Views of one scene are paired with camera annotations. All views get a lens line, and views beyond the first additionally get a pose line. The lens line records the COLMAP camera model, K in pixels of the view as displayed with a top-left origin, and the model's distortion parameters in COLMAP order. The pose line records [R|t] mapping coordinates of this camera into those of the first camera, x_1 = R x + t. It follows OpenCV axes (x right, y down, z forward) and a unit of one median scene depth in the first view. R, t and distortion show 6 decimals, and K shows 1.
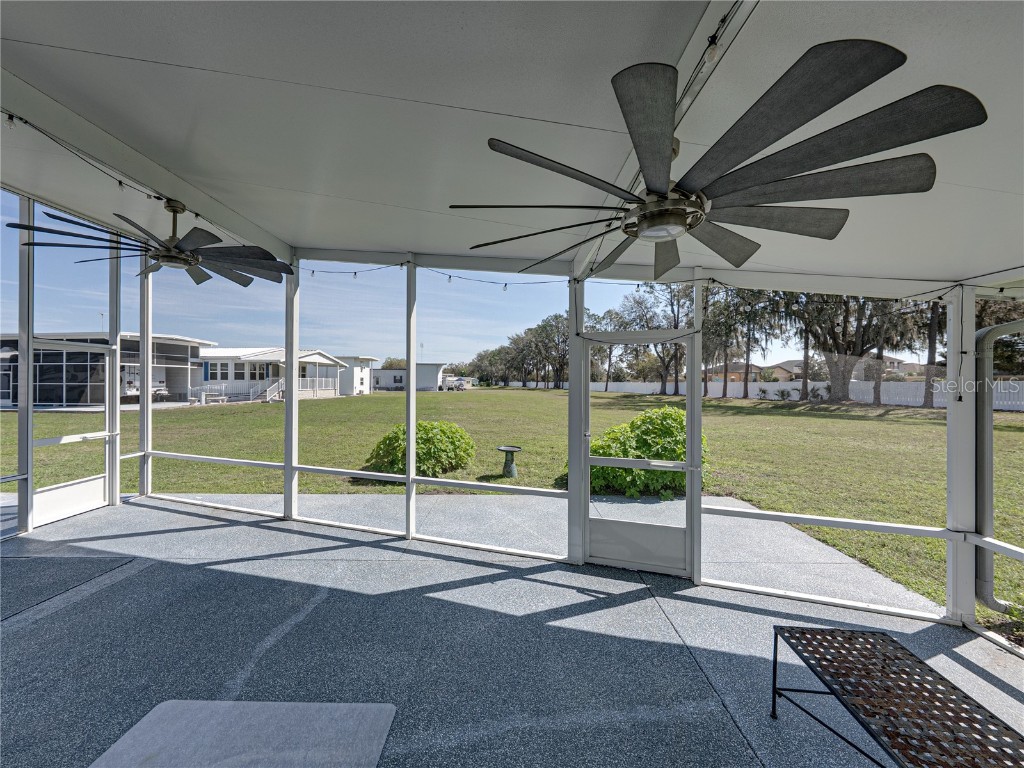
lens RADIAL K [[399.3, 0, 503.3], [0, 399.3, 380.7], [0, 0, 1]] dist [-0.000148, -0.000272]
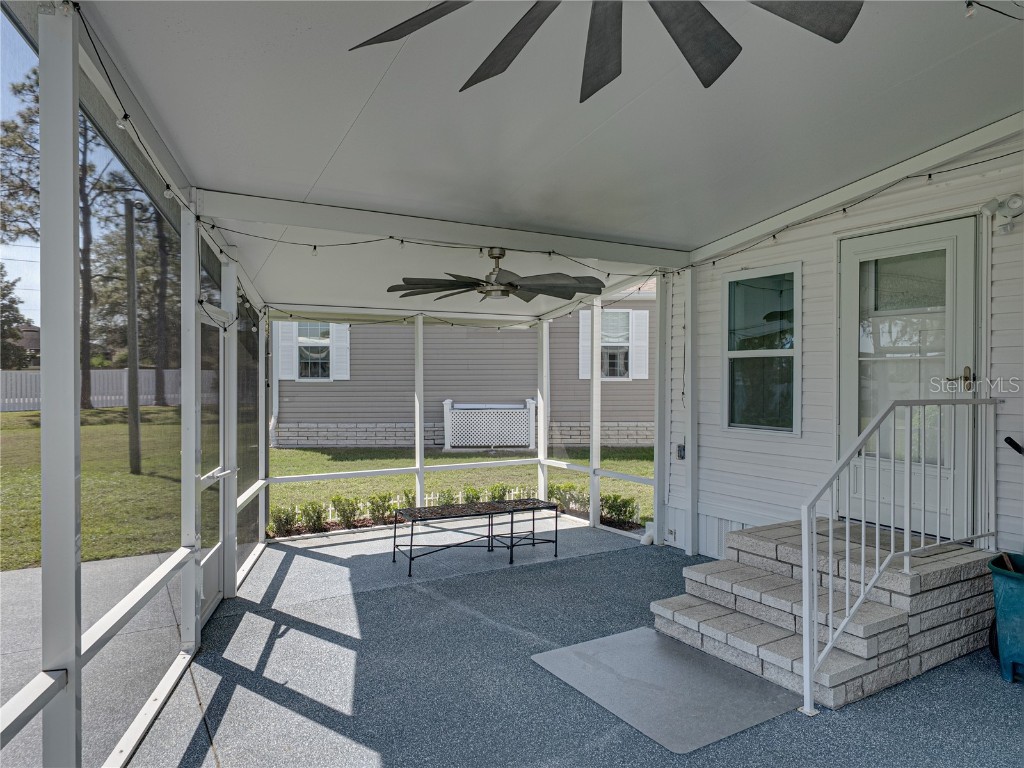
lens RADIAL K [[685.5, 0, 536.9], [0, 685.5, 379.5], [0, 0, 1]] dist [0.006479, -0.000239]
pose [[-0.553926, -0.006622, 0.832540, -0.148985], [-0.004026, 0.999978, 0.005276, 0.001043], [-0.832556, -0.000429, -0.553940, 0.161993]]
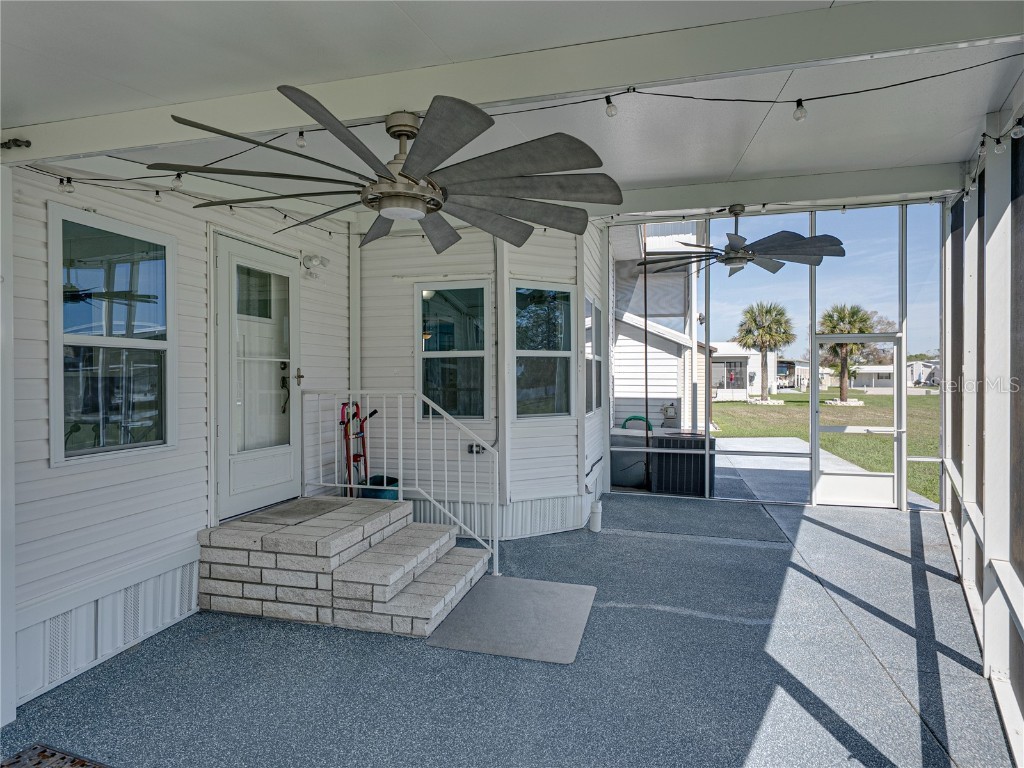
lens RADIAL K [[575.1, 0, 512.0], [0, 575.1, 384.0], [0, 0, 1]] dist [0.007127, -0.000654]
pose [[-0.242344, 0.012127, -0.970115, 0.101743], [0.005248, 0.999924, 0.011189, 0.001795], [0.970176, -0.002380, -0.242389, 0.096147]]
